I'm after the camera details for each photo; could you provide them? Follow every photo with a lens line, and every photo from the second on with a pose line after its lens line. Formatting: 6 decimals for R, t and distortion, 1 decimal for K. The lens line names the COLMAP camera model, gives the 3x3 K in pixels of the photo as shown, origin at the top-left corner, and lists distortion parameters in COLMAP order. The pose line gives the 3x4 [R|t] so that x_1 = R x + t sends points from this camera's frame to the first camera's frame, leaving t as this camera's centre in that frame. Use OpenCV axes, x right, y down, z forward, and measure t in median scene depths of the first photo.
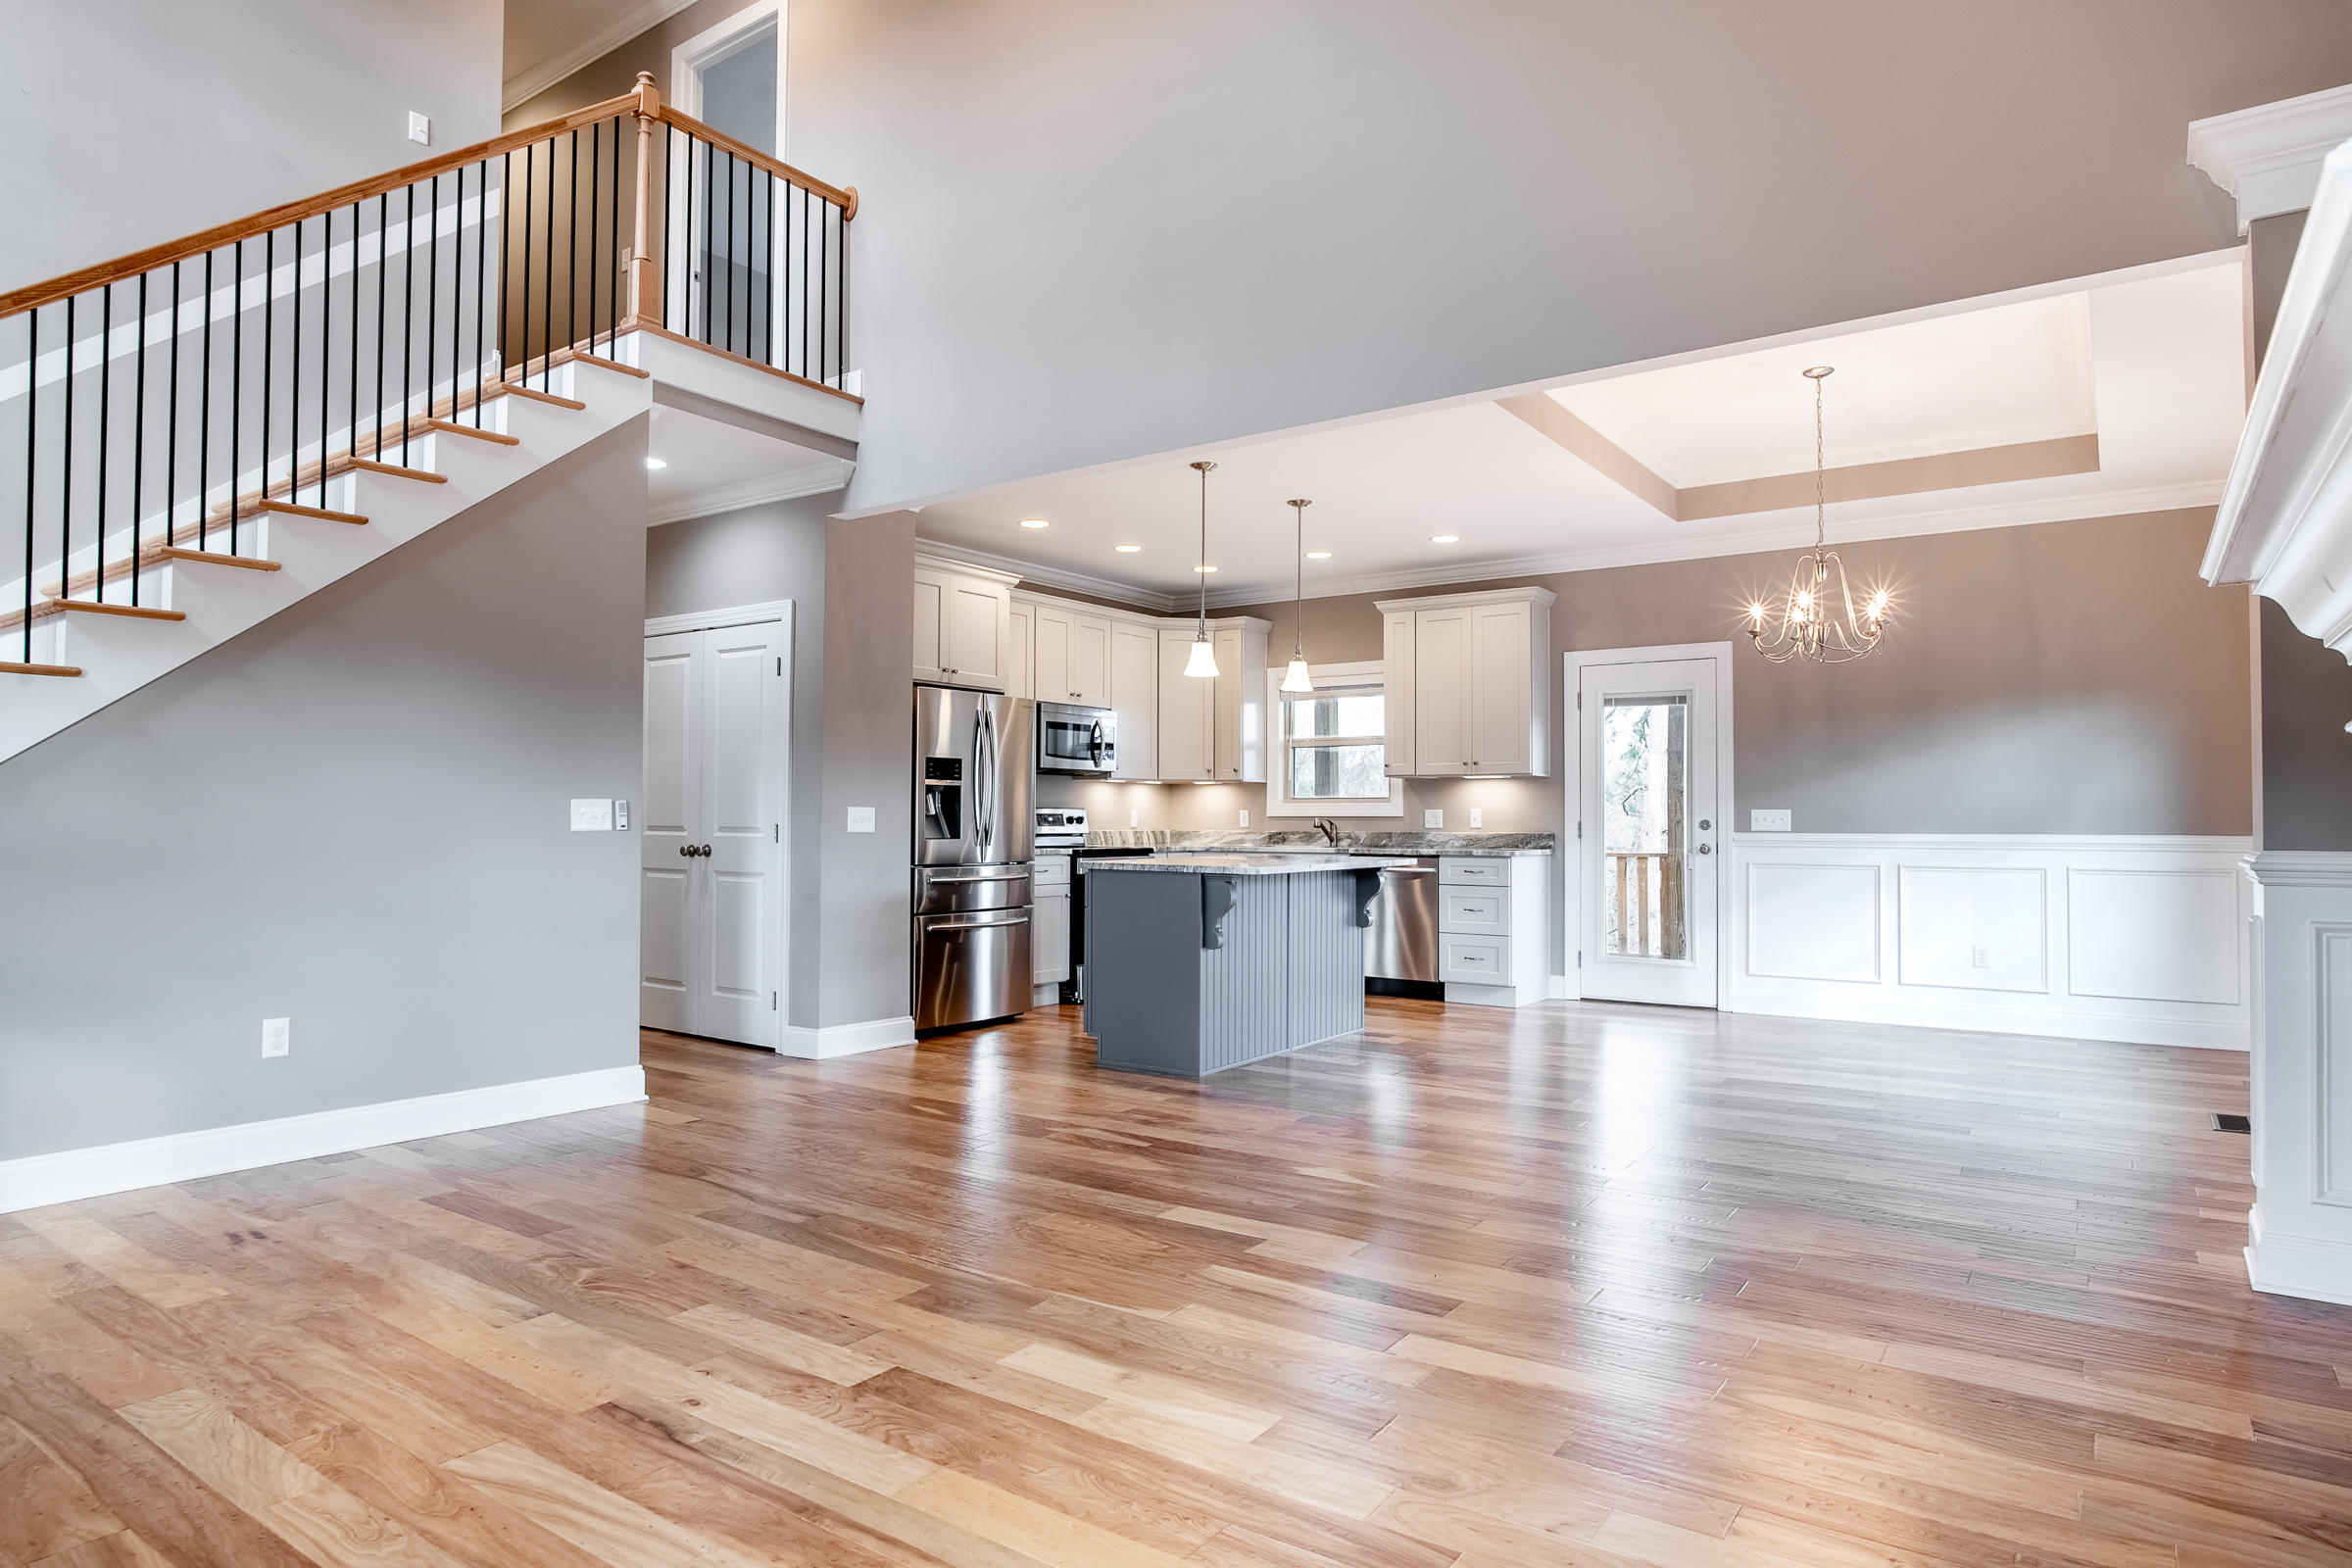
lens RADIAL K [[1361.9, 0, 1181.9], [0, 1361.9, 789.8], [0, 0, 1]] dist [-0.026388, 0.006094]
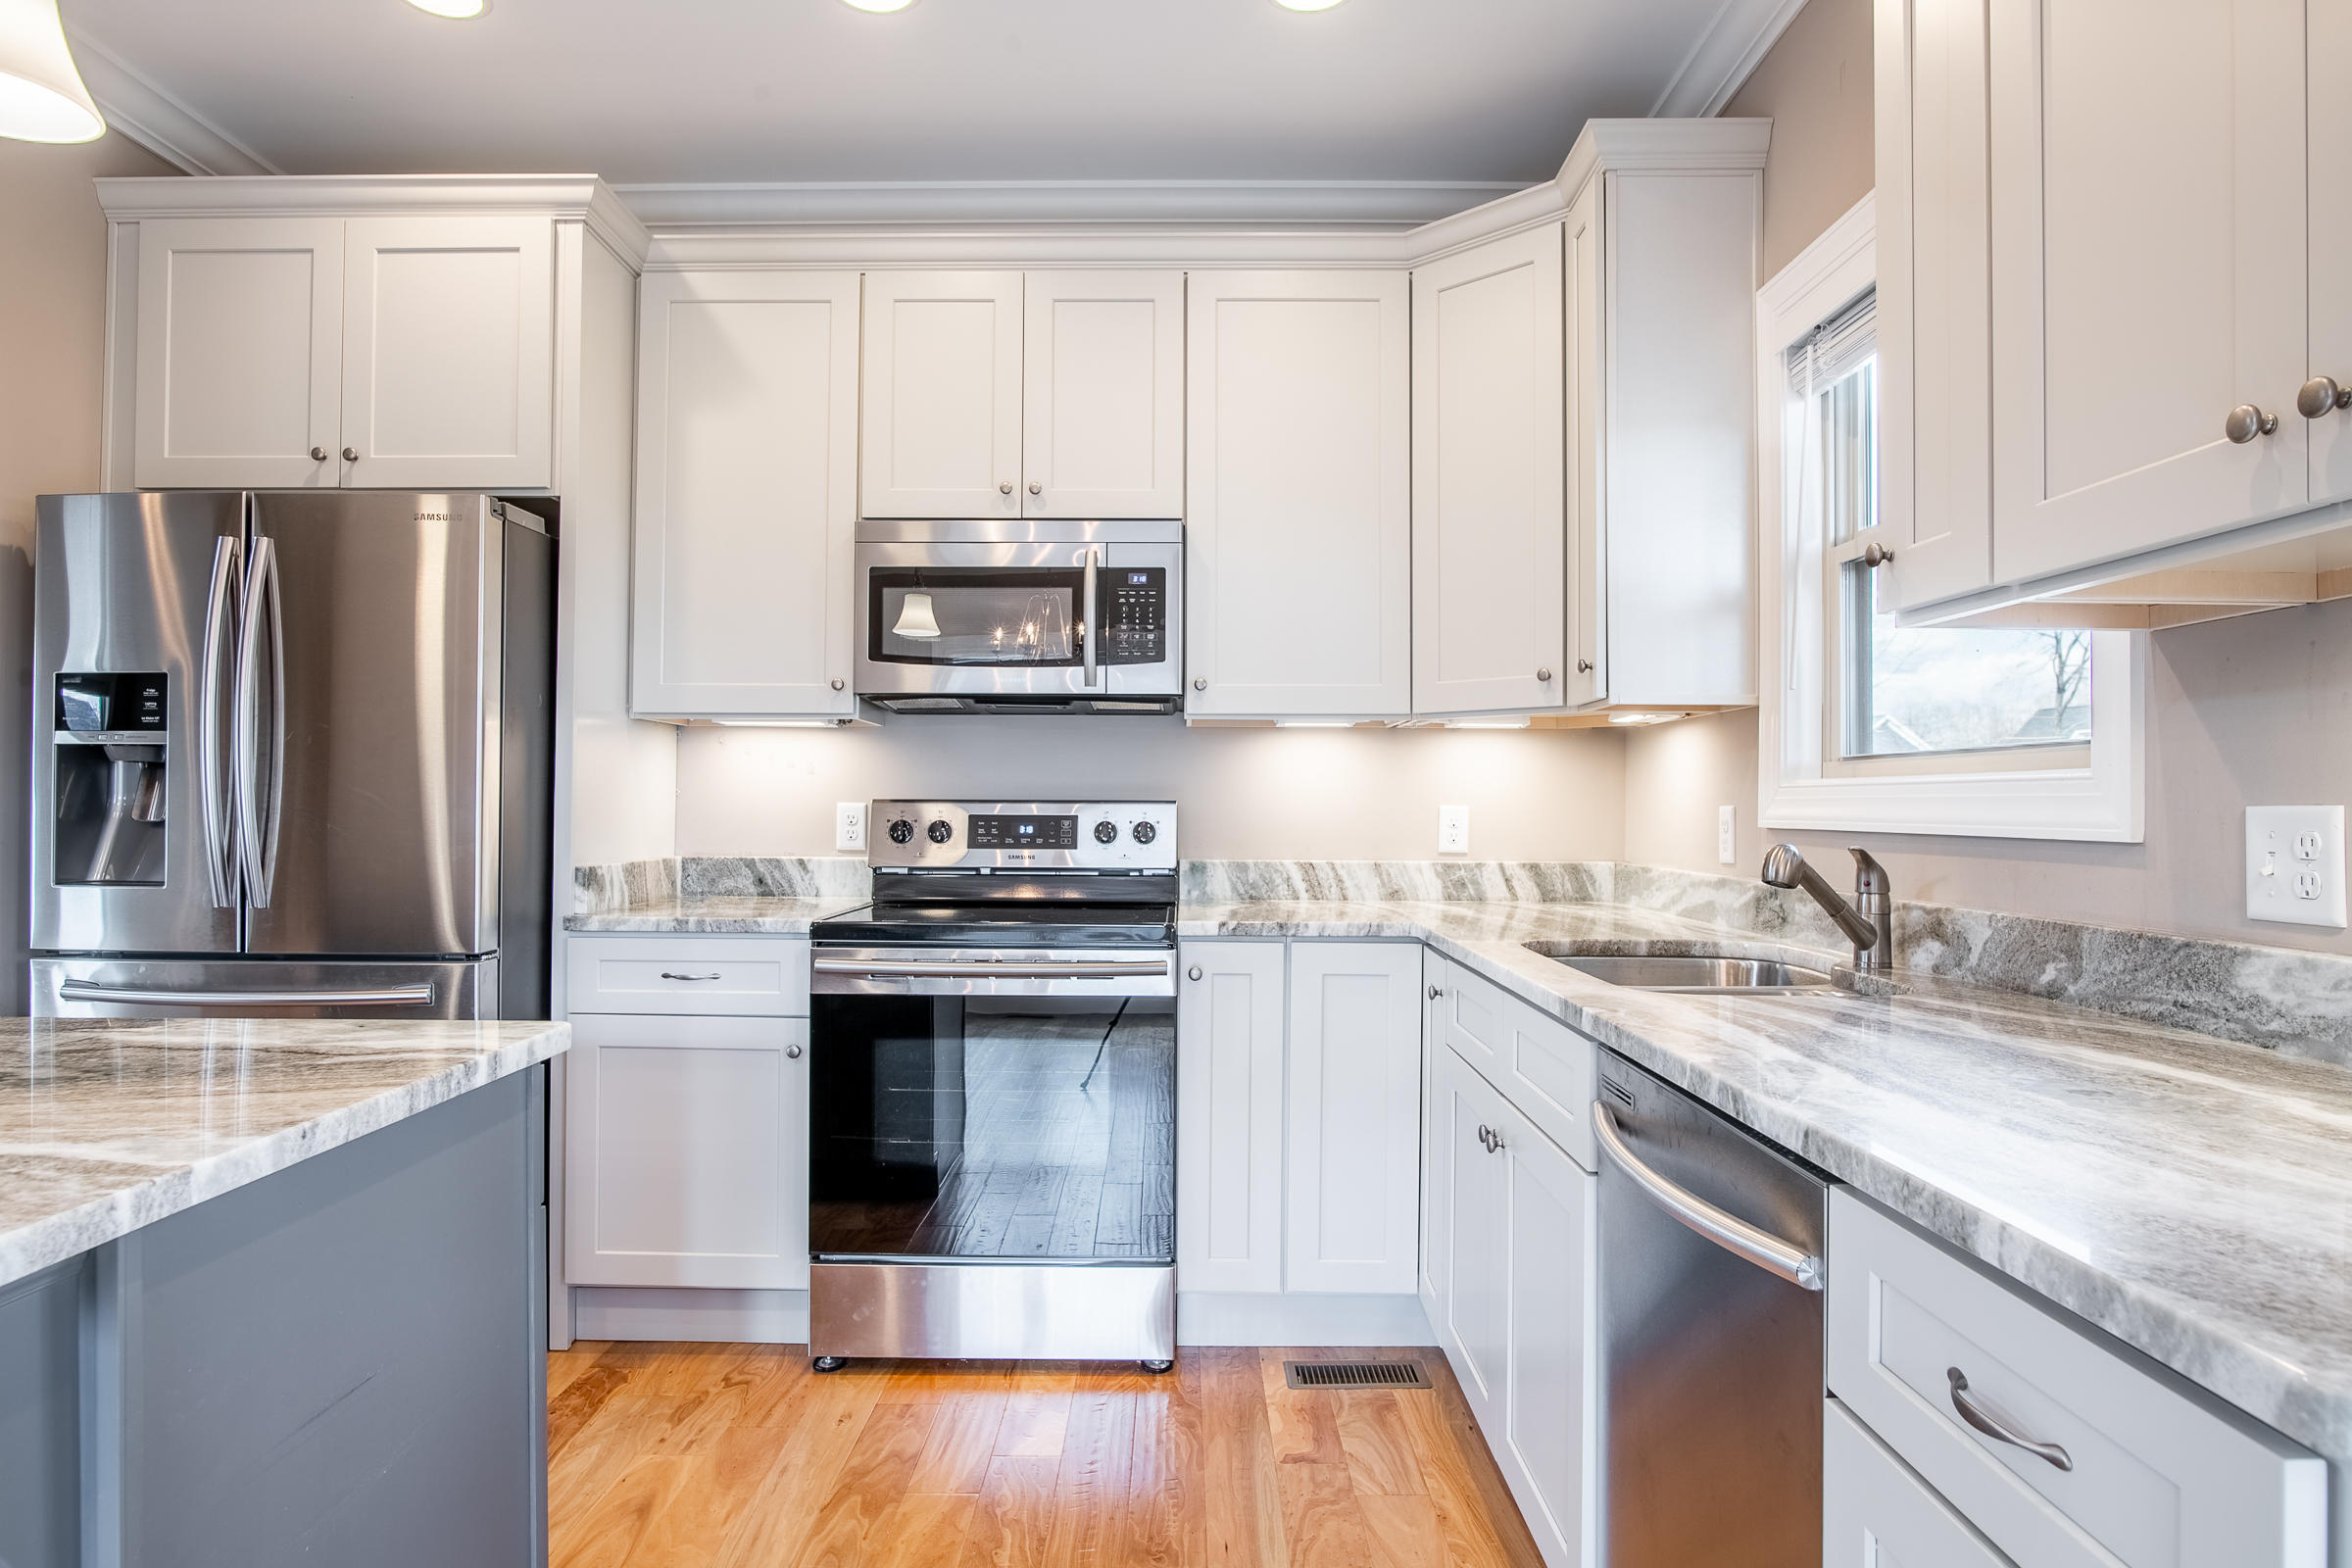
lens RADIAL K [[1361.9, 0, 1175.8], [0, 1361.9, 788.4], [0, 0, 1]] dist [-0.026388, 0.006094]
pose [[0.568882, -0.009850, -0.822360, 0.243173], [0.015573, 0.999878, -0.001203, 0.011053], [0.822271, -0.012122, 0.568966, 0.824042]]
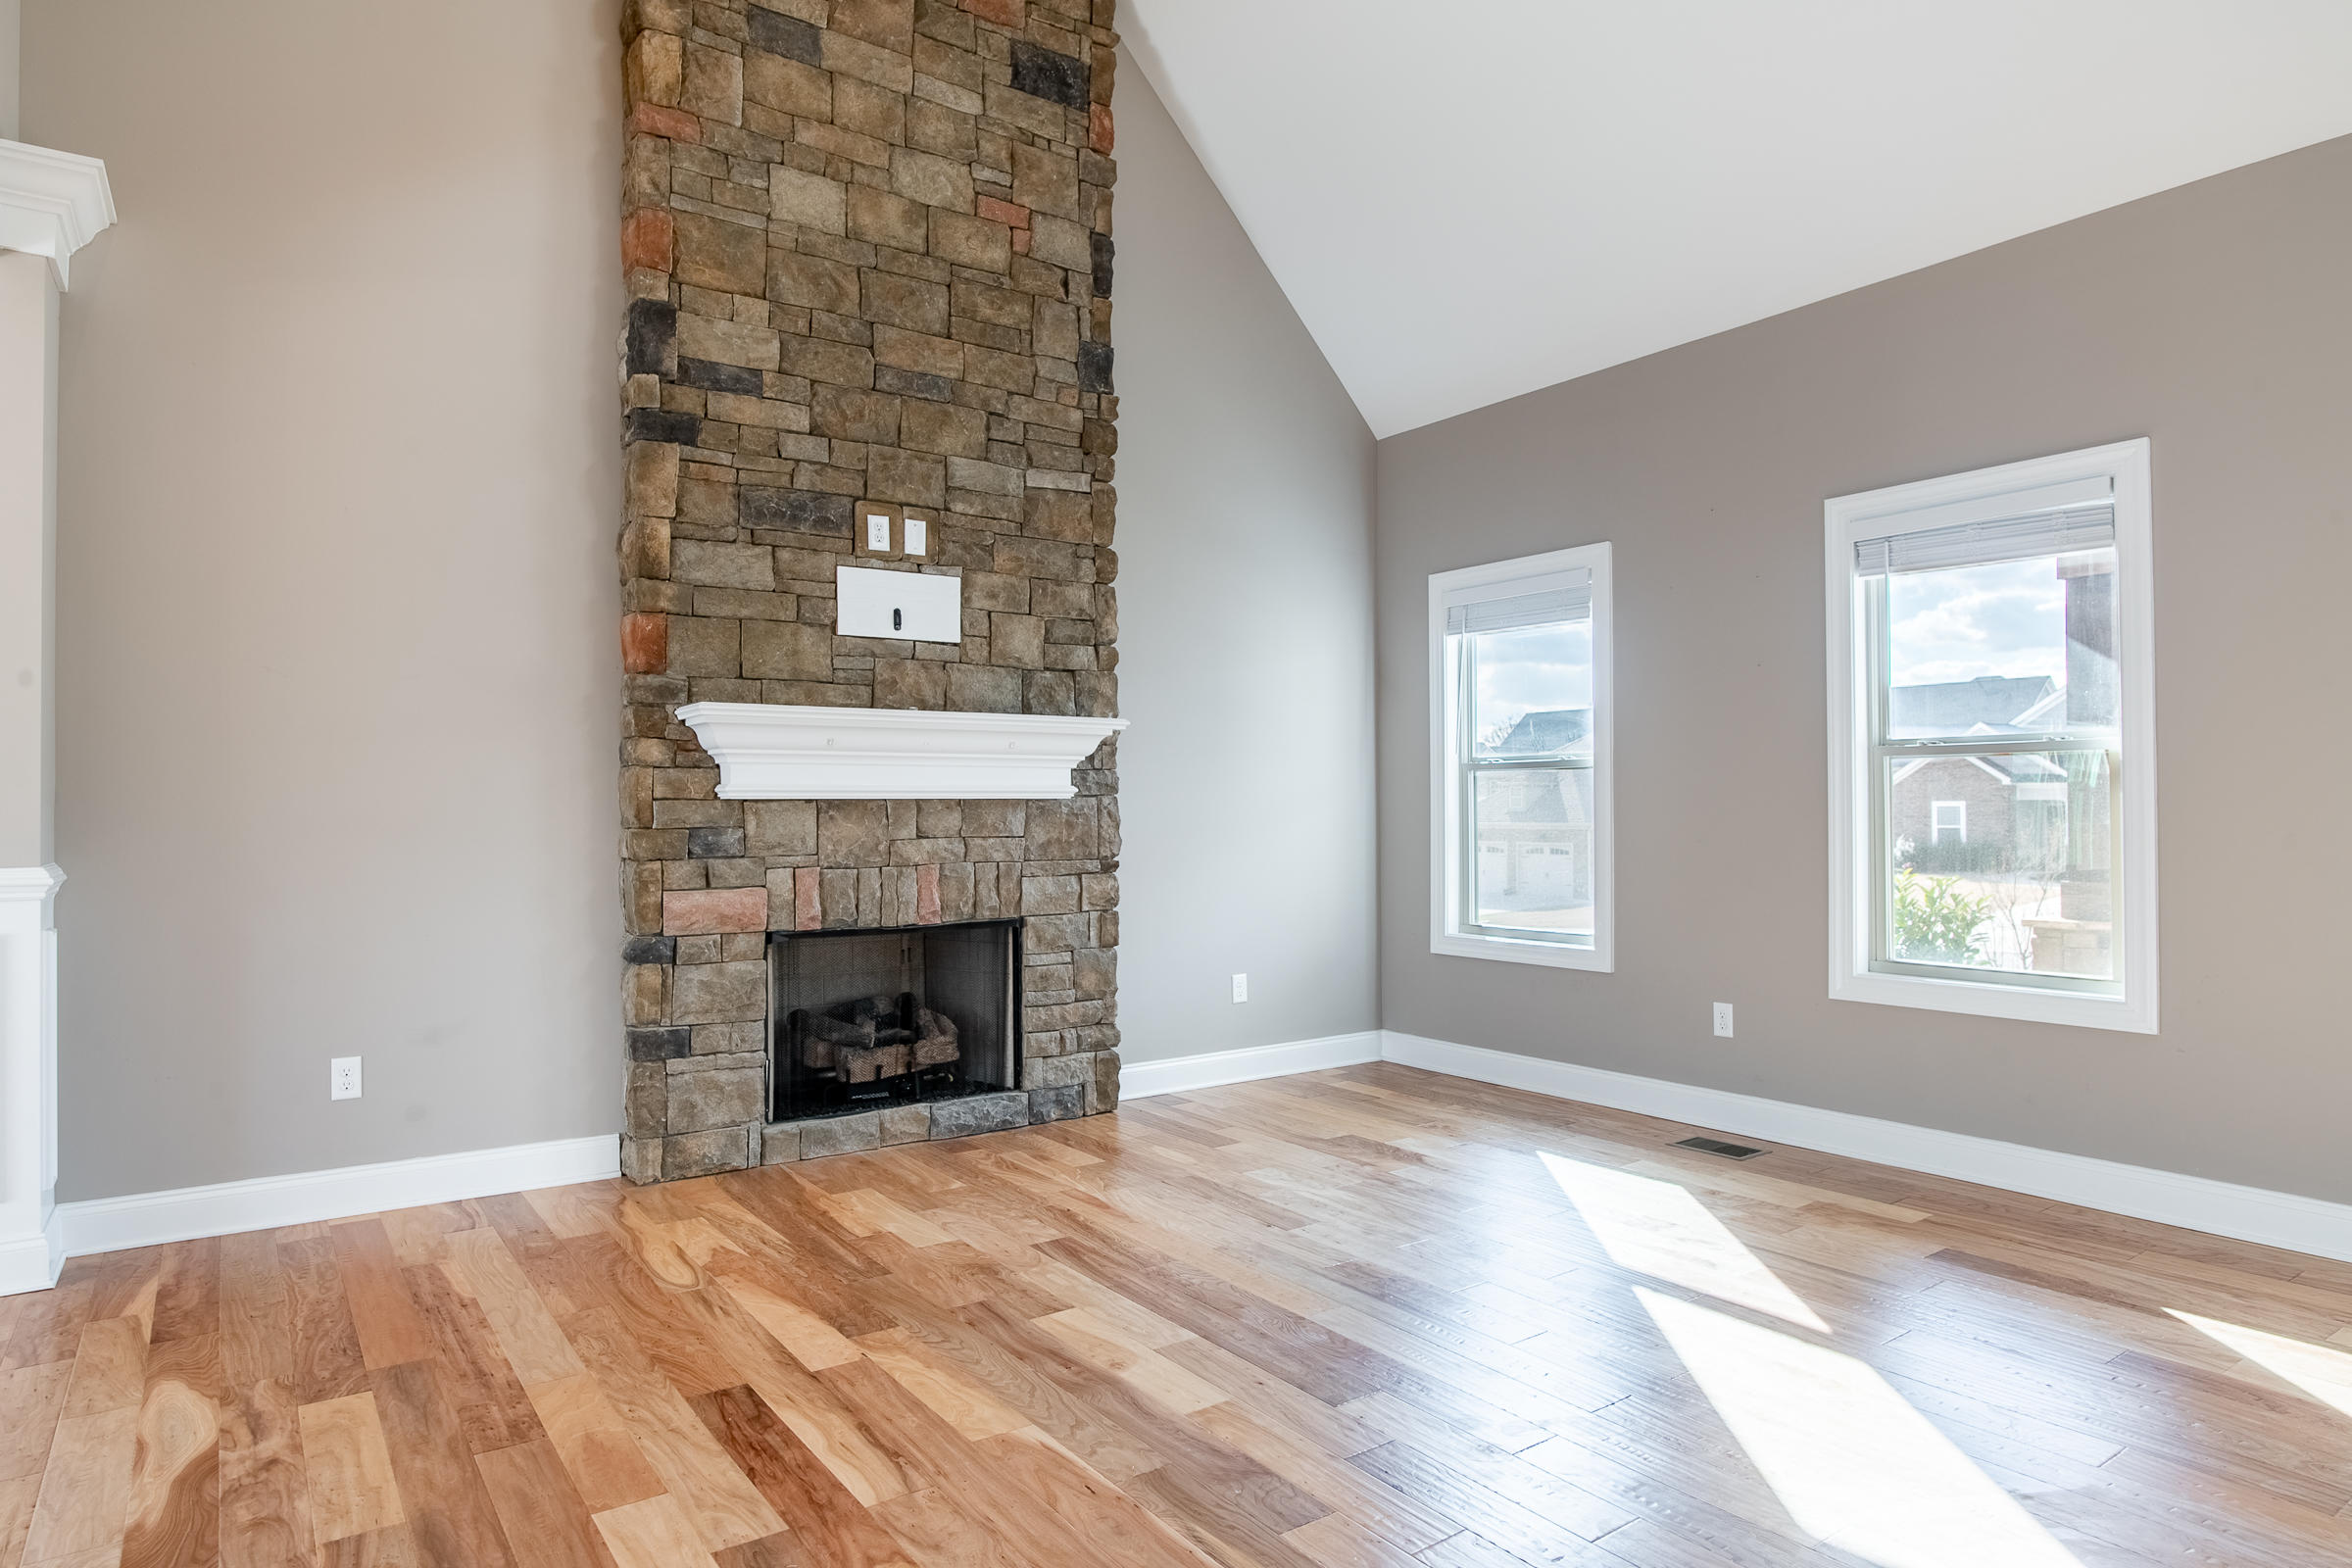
lens RADIAL K [[1361.9, 0, 1172.1], [0, 1361.9, 795.3], [0, 0, 1]] dist [-0.026388, 0.006094]
pose [[-0.939949, 0.002779, 0.341303, -0.135391], [-0.005313, 0.999727, -0.022773, 0.003588], [-0.341273, -0.023219, -0.939677, 0.611605]]
